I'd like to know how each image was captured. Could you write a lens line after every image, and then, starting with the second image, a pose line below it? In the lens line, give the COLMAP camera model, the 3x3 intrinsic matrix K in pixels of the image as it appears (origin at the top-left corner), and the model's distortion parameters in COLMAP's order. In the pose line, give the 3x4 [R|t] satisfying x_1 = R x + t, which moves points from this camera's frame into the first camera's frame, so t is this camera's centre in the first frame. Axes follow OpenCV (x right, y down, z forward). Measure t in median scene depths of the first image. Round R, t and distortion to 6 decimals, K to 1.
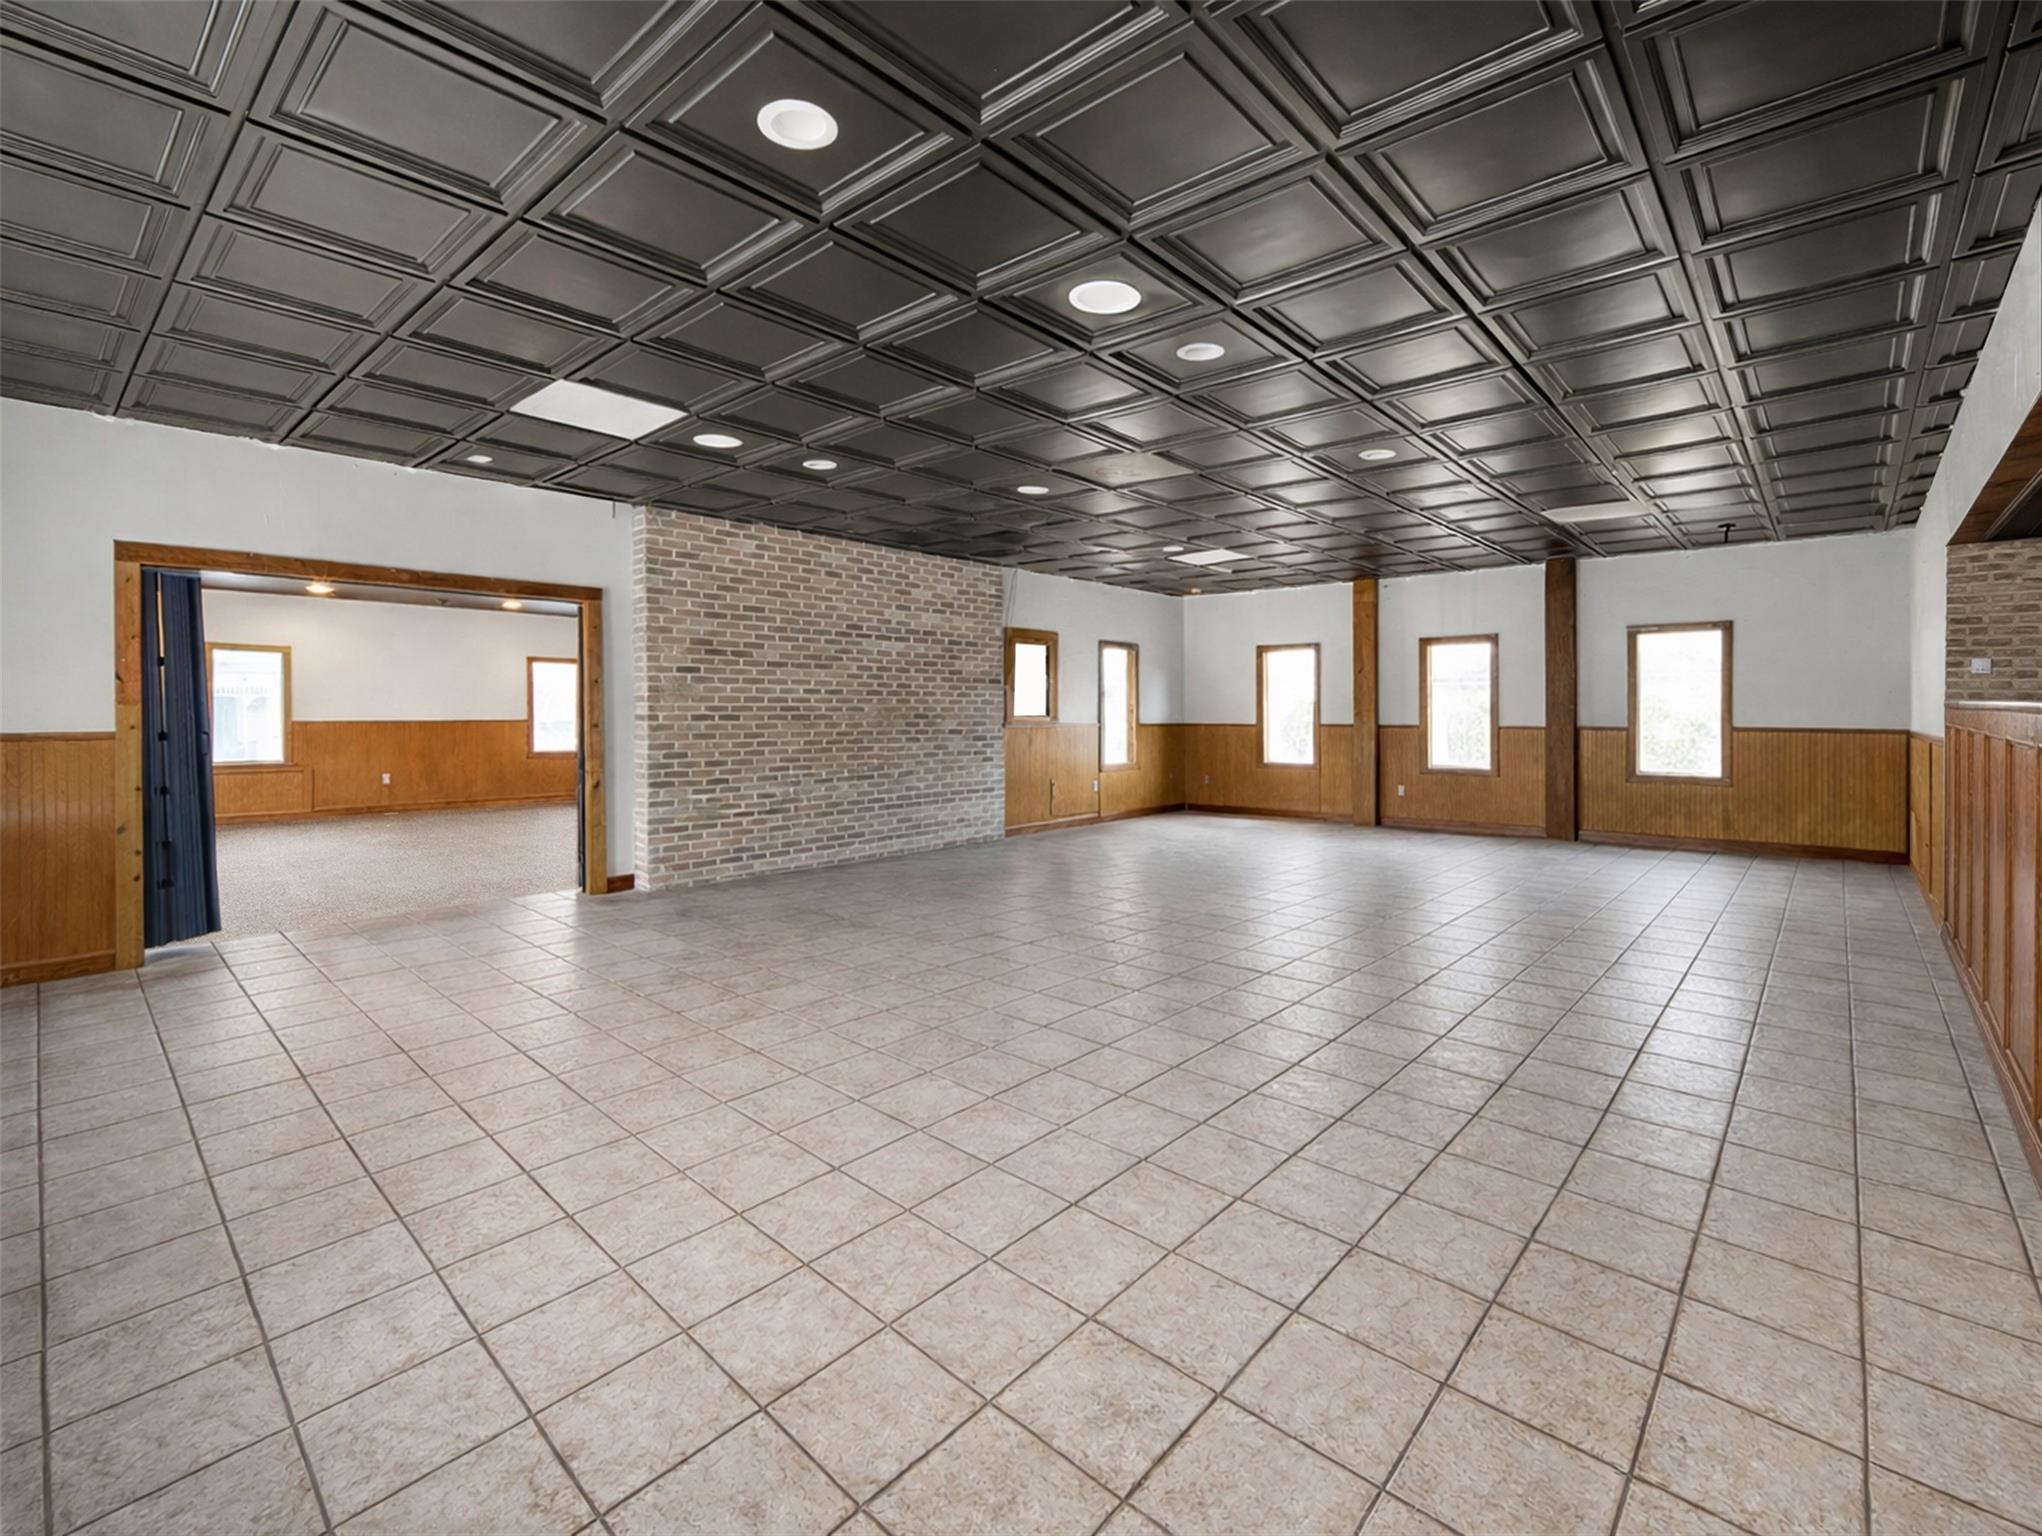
lens RADIAL K [[936.4, 0, 1071.0], [0, 936.4, 720.2], [0, 0, 1]] dist [-0.001814, -0.000311]
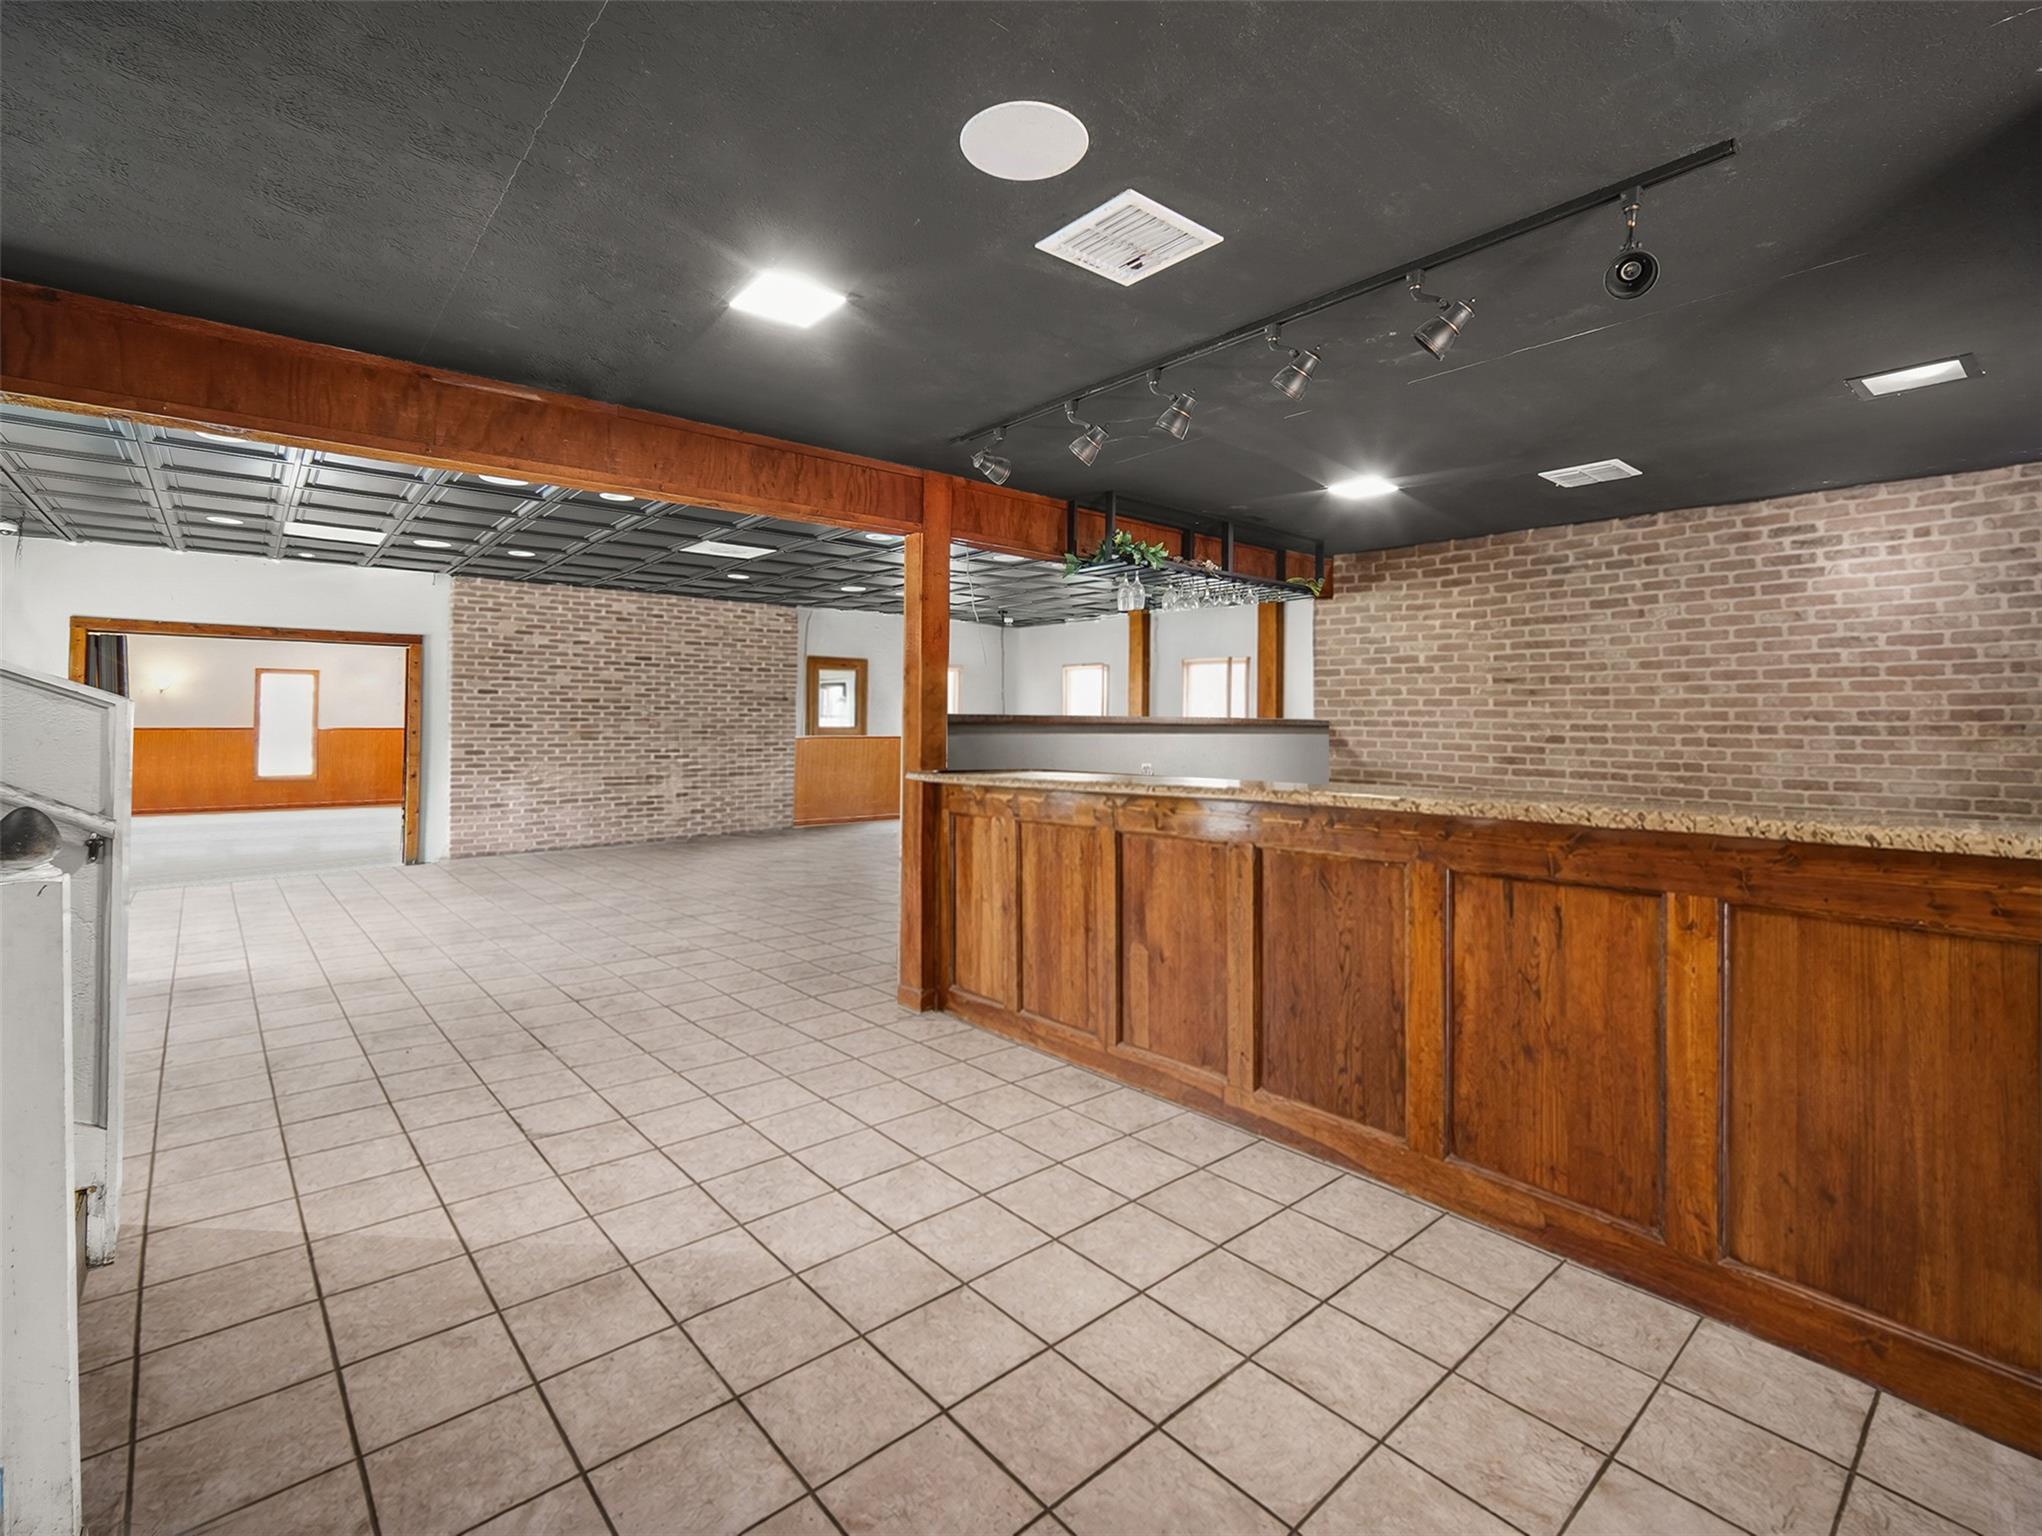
lens RADIAL K [[891.2, 0, 965.9], [0, 891.2, 728.9], [0, 0, 1]] dist [0.002126, 0.000325]
pose [[0.978506, 0.003862, -0.206184, 0.445190], [-0.006082, 0.999930, -0.010133, 0.008965], [0.206131, 0.011169, 0.978461, -0.125521]]
